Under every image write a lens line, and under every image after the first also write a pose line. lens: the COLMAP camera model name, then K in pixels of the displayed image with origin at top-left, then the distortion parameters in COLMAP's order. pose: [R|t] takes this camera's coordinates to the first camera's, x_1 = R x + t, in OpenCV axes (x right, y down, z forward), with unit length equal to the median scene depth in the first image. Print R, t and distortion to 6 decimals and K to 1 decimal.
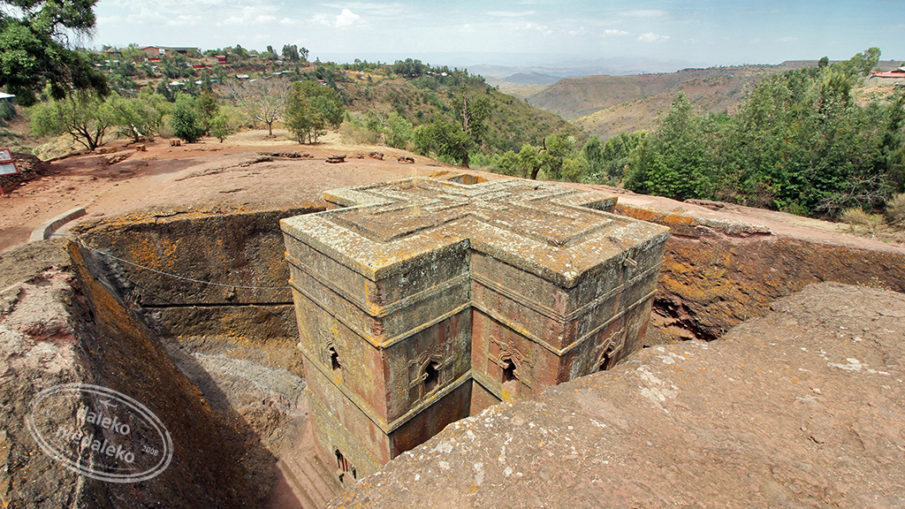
lens RADIAL K [[425.7, 0, 452.7], [0, 425.7, 252.7], [0, 0, 1]] dist [-0.001416, -0.000078]
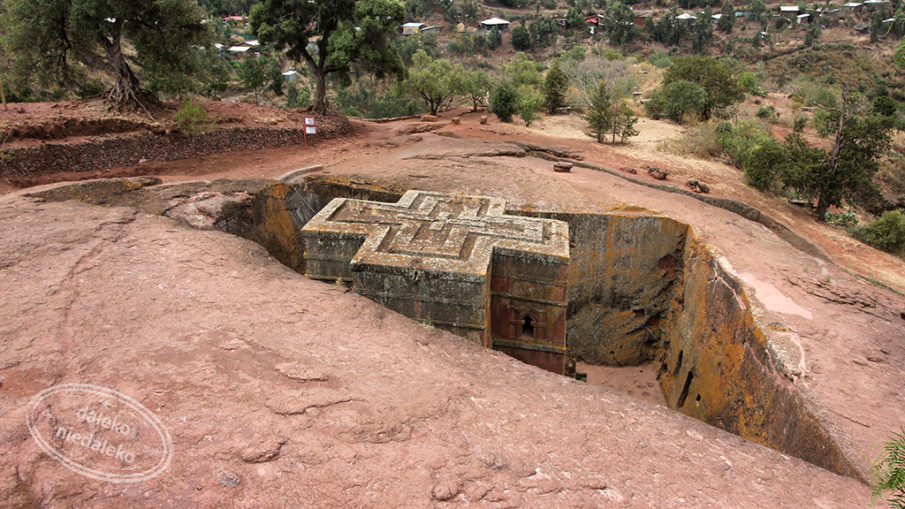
lens RADIAL K [[818.1, 0, 452.1], [0, 818.1, 254.9], [0, 0, 1]] dist [0.017525, 0.004335]
pose [[0.595572, 0.276363, -0.754266, 1.550543], [-0.325347, 0.941485, 0.088065, -0.202422], [0.734468, 0.192949, 0.650636, -0.432651]]
